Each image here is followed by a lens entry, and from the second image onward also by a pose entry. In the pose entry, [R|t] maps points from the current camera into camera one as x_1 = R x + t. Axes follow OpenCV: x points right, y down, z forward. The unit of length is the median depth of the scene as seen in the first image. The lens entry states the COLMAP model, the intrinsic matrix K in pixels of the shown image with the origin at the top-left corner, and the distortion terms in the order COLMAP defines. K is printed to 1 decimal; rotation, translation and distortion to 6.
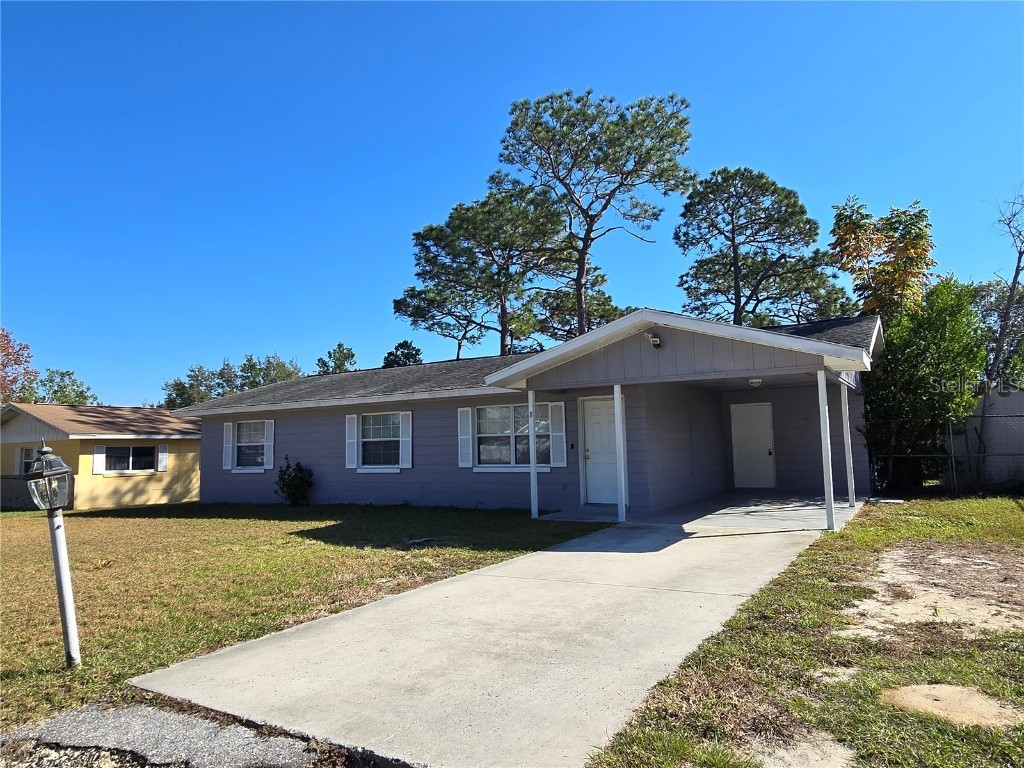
lens RADIAL K [[671.4, 0, 512.0], [0, 671.4, 384.0], [0, 0, 1]] dist [0.002206, -0.000007]
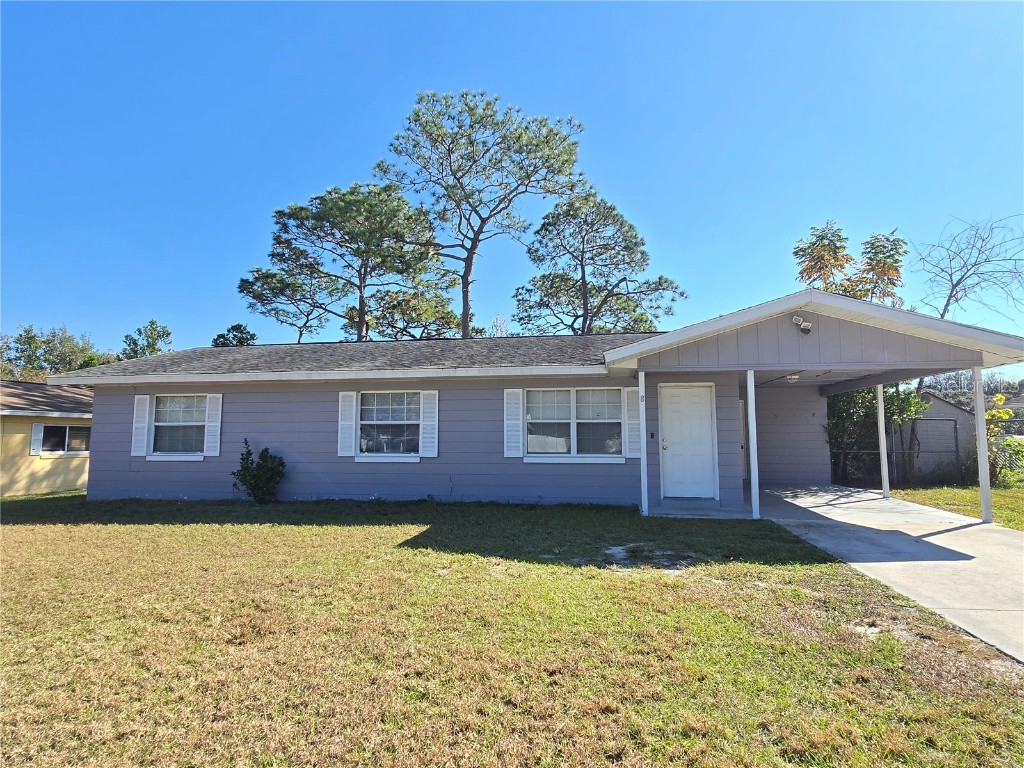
lens RADIAL K [[587.7, 0, 504.3], [0, 587.7, 381.6], [0, 0, 1]] dist [-0.000285, -0.000889]
pose [[0.933075, 0.057193, 0.355105, -0.146900], [-0.055207, 0.998351, -0.015731, 0.015877], [-0.355419, -0.004927, 0.934694, 0.117519]]
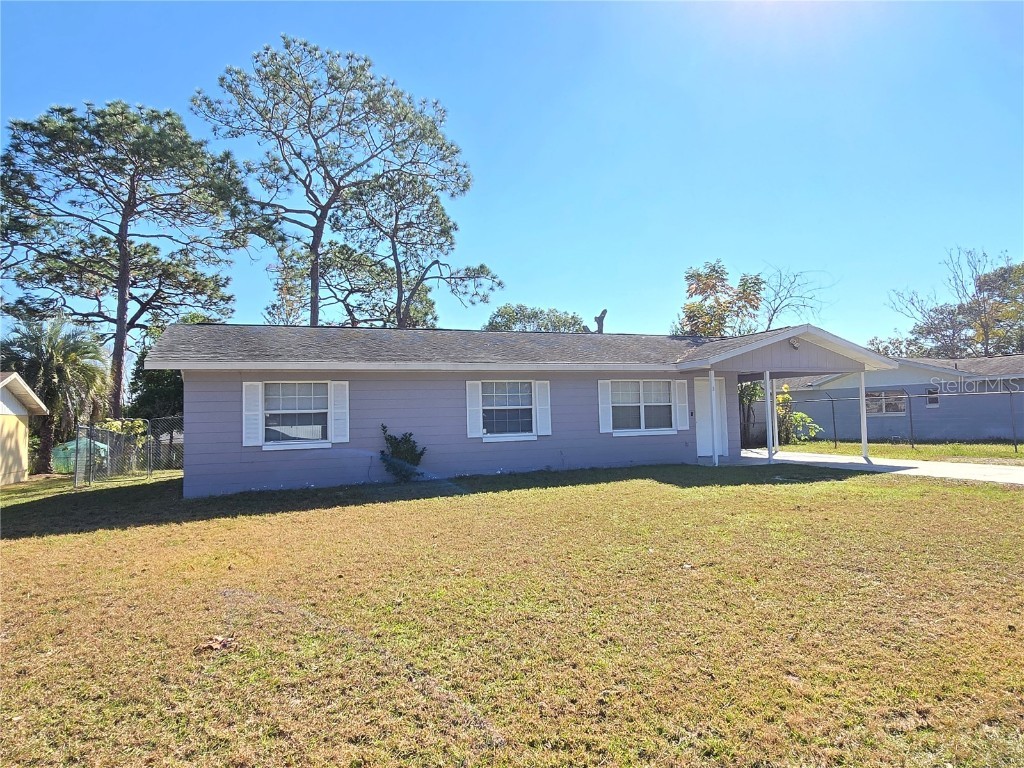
lens RADIAL K [[671.4, 0, 512.0], [0, 671.4, 384.0], [0, 0, 1]] dist [0.002206, -0.000007]
pose [[0.607854, 0.048292, 0.792579, -0.438577], [-0.065009, 0.997825, -0.010940, 0.026589], [-0.791384, -0.044874, 0.609671, 0.178153]]
